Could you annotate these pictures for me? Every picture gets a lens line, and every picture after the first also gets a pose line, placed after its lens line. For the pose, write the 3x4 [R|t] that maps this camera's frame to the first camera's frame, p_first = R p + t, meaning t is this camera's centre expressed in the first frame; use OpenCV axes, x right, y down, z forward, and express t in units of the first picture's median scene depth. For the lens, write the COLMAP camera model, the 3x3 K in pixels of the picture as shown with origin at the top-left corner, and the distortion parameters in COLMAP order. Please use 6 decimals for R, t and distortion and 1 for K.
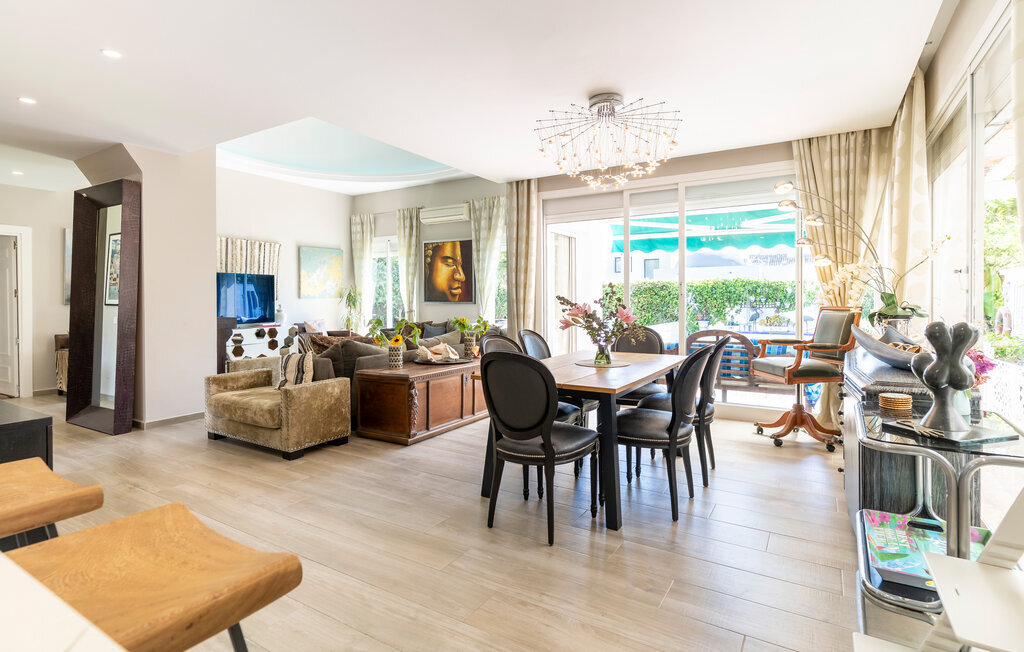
lens RADIAL K [[509.4, 0, 498.8], [0, 509.4, 302.8], [0, 0, 1]] dist [0.003280, 0.000691]
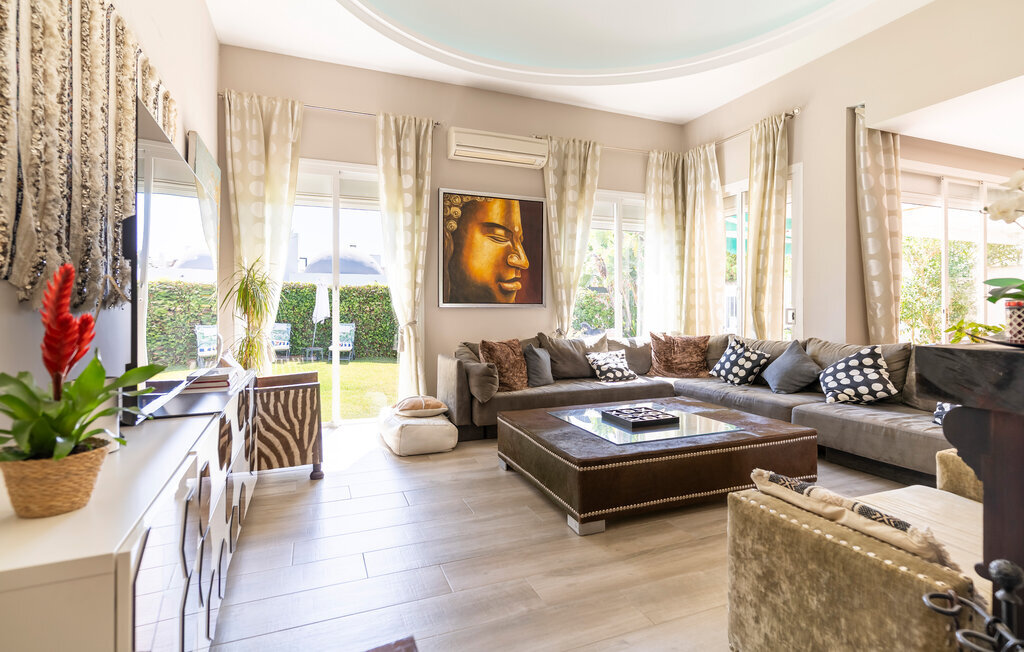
lens RADIAL K [[494.4, 0, 512.3], [0, 494.4, 308.6], [0, 0, 1]] dist [-0.001114, -0.000111]
pose [[0.585908, -0.000430, 0.810377, -0.698453], [0.005763, 0.999977, -0.003636, 0.007270], [-0.810357, 0.006801, 0.585897, 0.867344]]
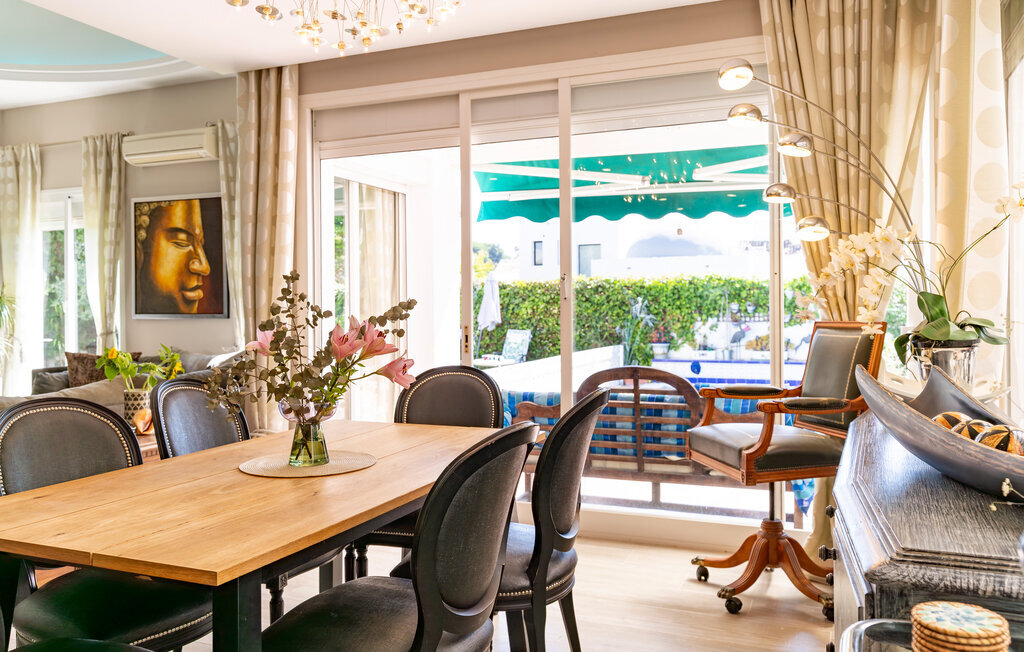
lens RADIAL K [[794.8, 0, 515.3], [0, 794.8, 309.0], [0, 0, 1]] dist [0.001226, 0.000699]
pose [[0.985315, -0.003289, 0.170712, 0.133305], [0.004507, 0.999967, -0.006751, -0.000749], [-0.170684, 0.007421, 0.985298, 0.176681]]
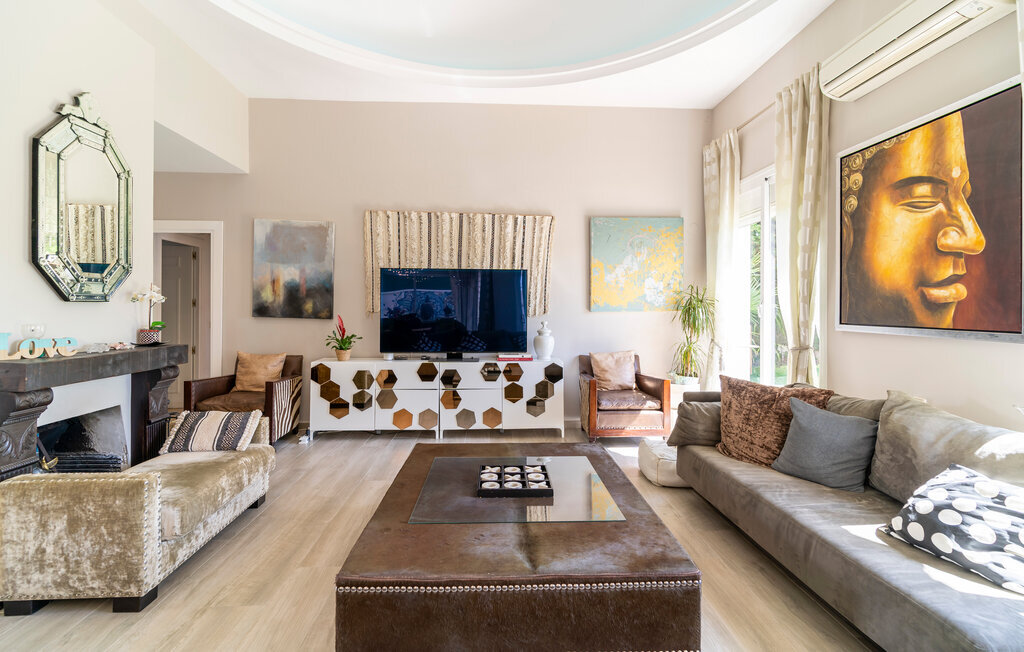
lens RADIAL K [[494.4, 0, 512.3], [0, 494.4, 308.6], [0, 0, 1]] dist [-0.001114, -0.000111]
pose [[0.583981, 0.007315, -0.811734, -0.001861], [-0.014029, 0.999901, -0.001083, -0.012977], [0.811646, 0.012020, 0.584026, 0.834190]]
